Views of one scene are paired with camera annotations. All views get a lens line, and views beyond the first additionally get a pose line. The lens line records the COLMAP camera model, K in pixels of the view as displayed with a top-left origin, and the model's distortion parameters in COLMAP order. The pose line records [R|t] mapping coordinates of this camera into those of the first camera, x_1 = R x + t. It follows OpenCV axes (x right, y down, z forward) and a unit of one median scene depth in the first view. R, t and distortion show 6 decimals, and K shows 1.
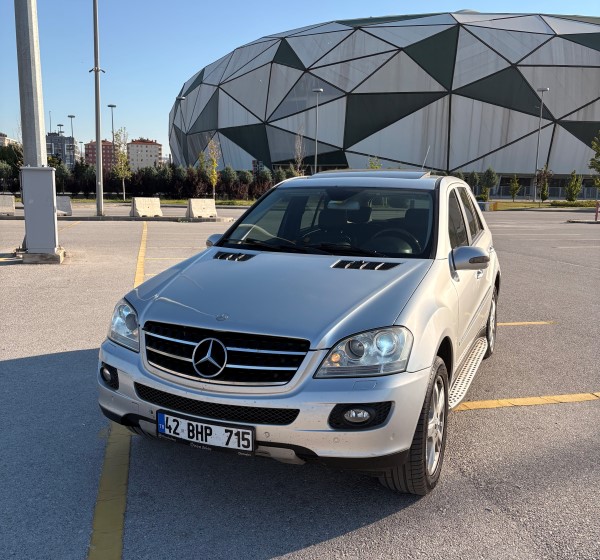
lens RADIAL K [[595.1, 0, 300.2], [0, 595.1, 276.8], [0, 0, 1]] dist [0.012506, 0.000000]
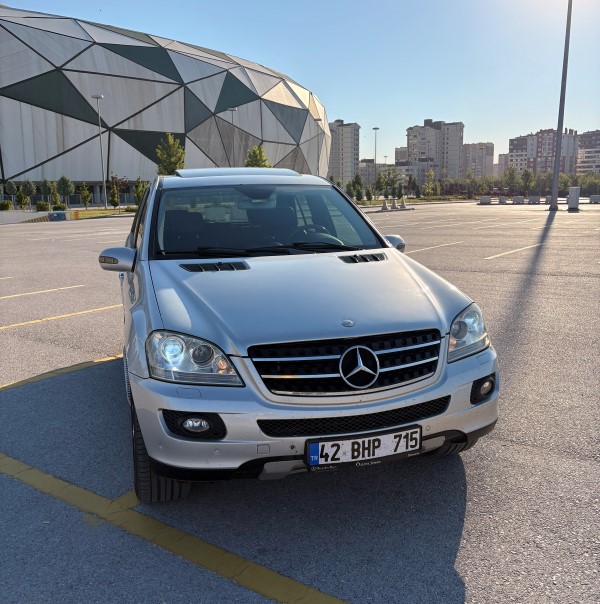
lens RADIAL K [[598.5, 0, 299.9], [0, 598.5, 304.8], [0, 0, 1]] dist [0.015610, 0.000000]
pose [[0.772392, -0.148299, 0.617590, -0.783264], [0.128703, 0.988732, 0.076457, -0.041637], [-0.621969, 0.020431, 0.782775, 0.334084]]
